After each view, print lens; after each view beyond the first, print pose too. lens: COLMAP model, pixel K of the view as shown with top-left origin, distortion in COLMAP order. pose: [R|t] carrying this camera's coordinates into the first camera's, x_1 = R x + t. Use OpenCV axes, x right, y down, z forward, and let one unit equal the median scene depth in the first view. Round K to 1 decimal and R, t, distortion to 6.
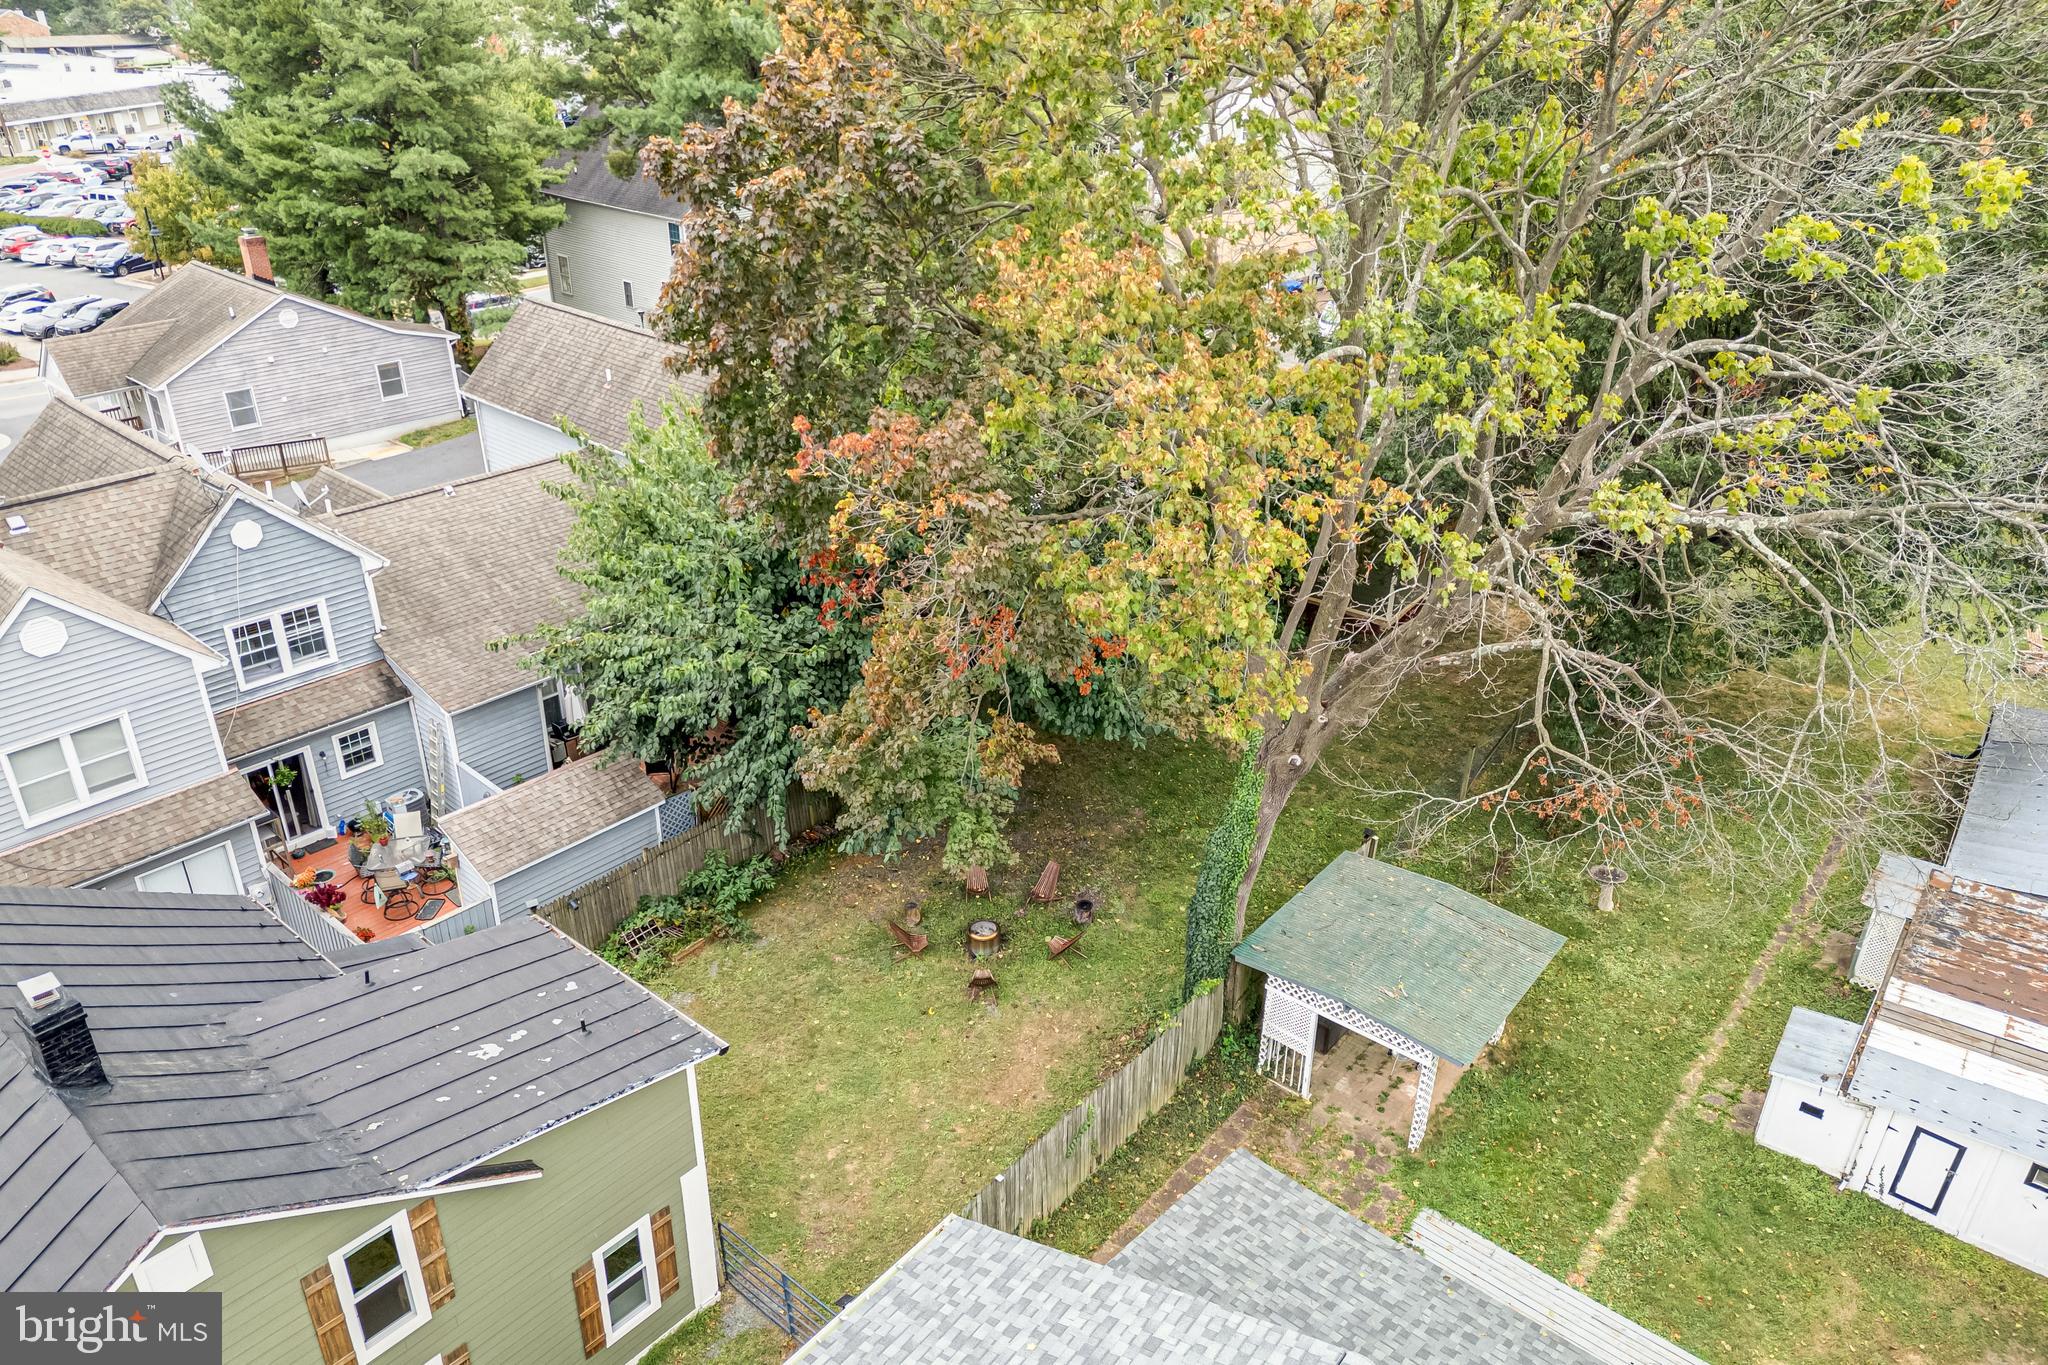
lens RADIAL K [[1430.7, 0, 1024.0], [0, 1430.7, 682.5], [0, 0, 1]] dist [0.086143, -0.092296]
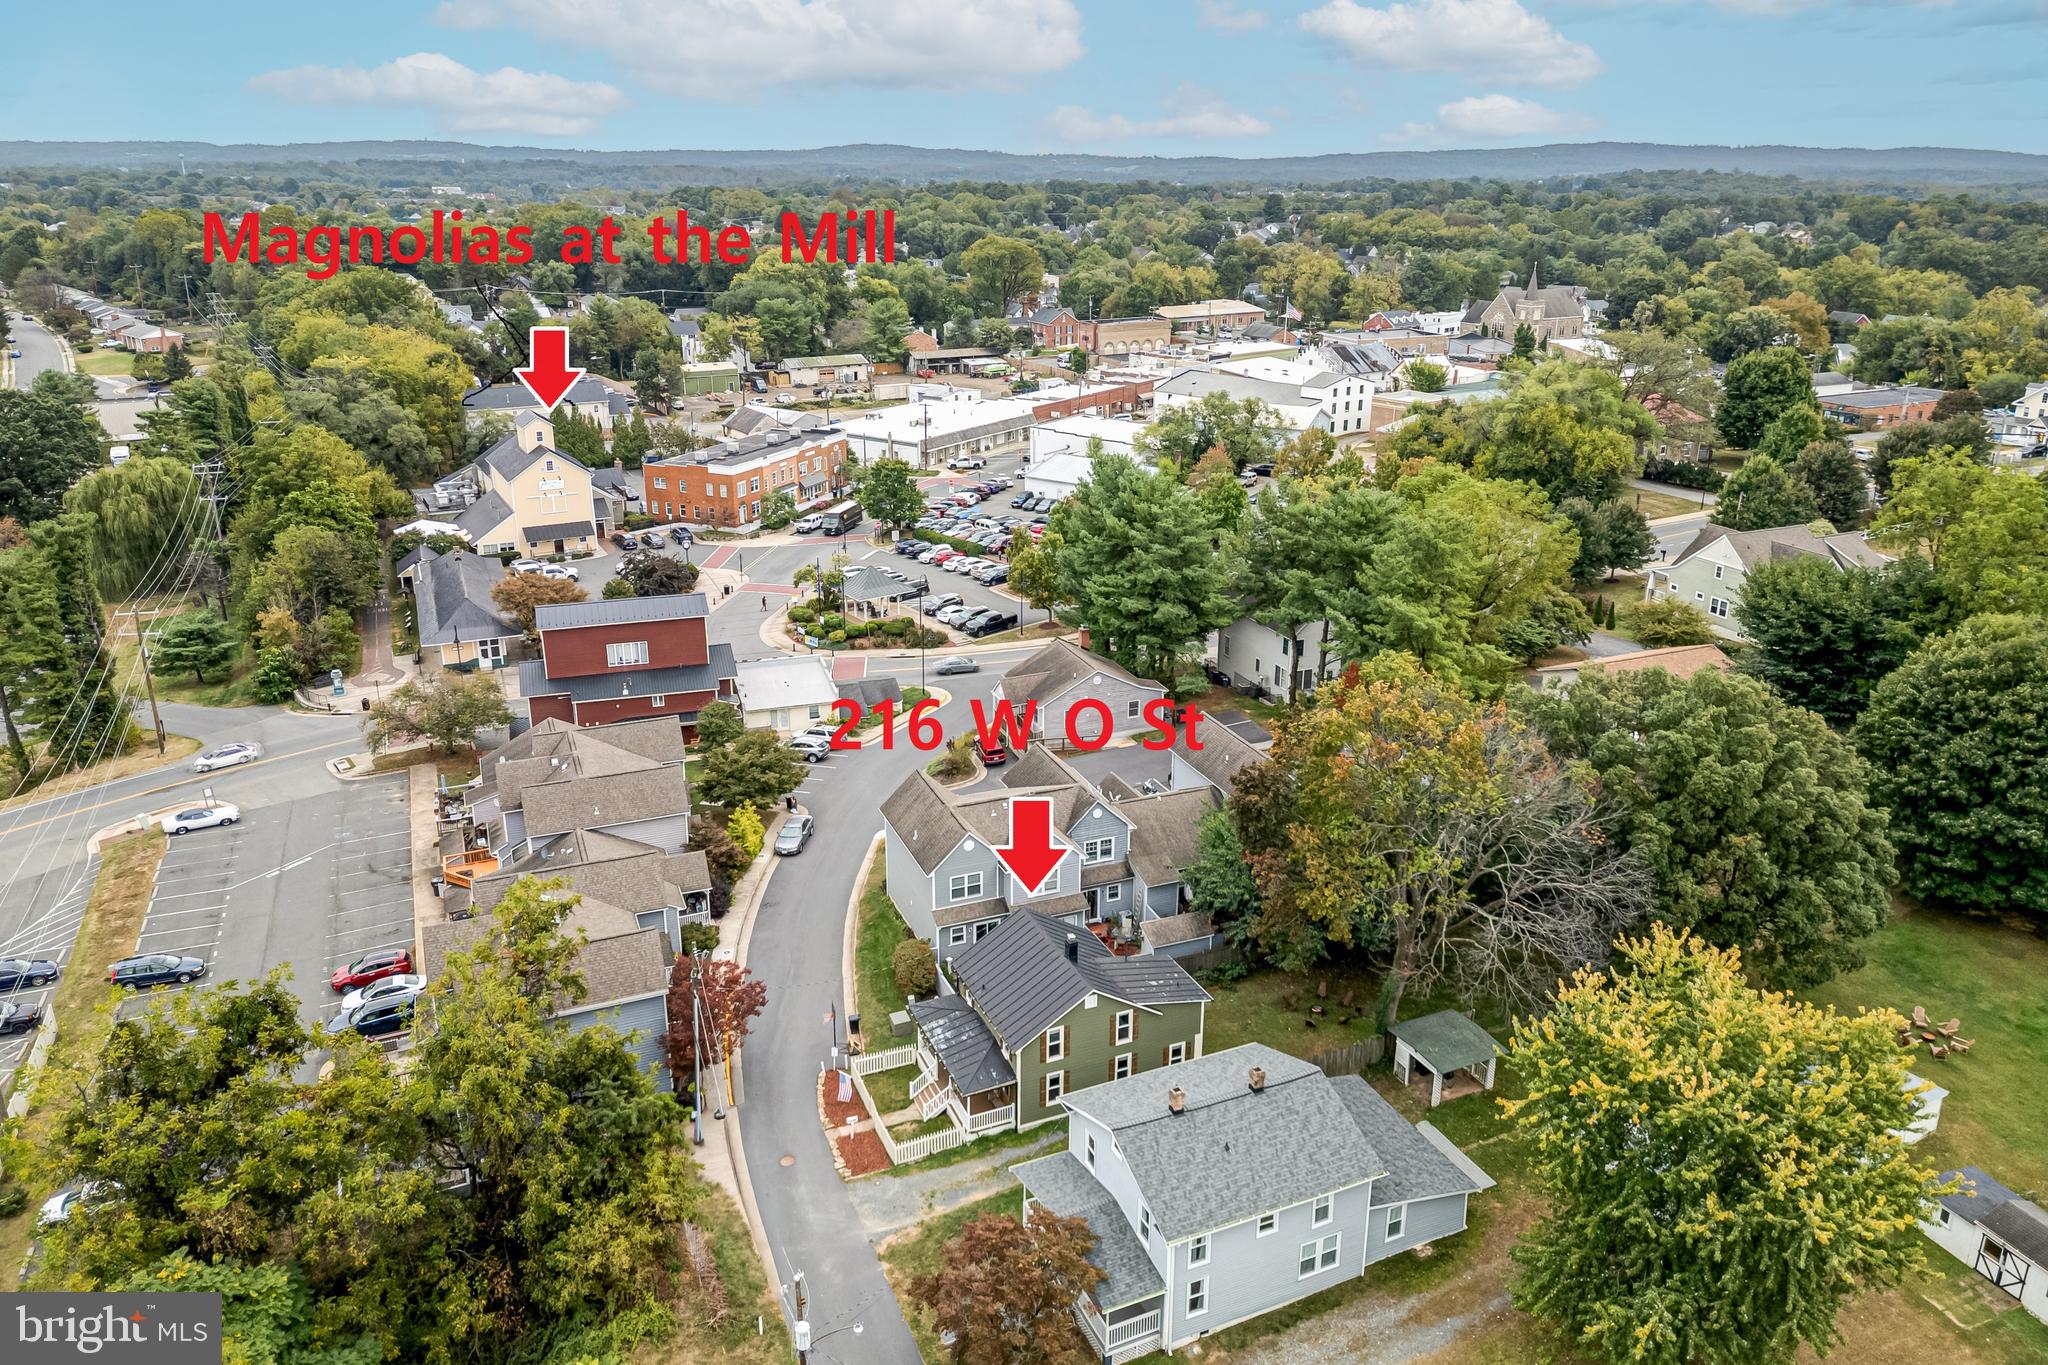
lens RADIAL K [[1399.4, 0, 1021.7], [0, 1399.4, 602.3], [0, 0, 1]] dist [0.080937, -0.193760]
pose [[0.894333, 0.116489, -0.431972, 0.479641], [-0.194816, 0.970564, -0.141608, -0.077593], [0.402760, 0.210799, 0.890701, -1.580723]]
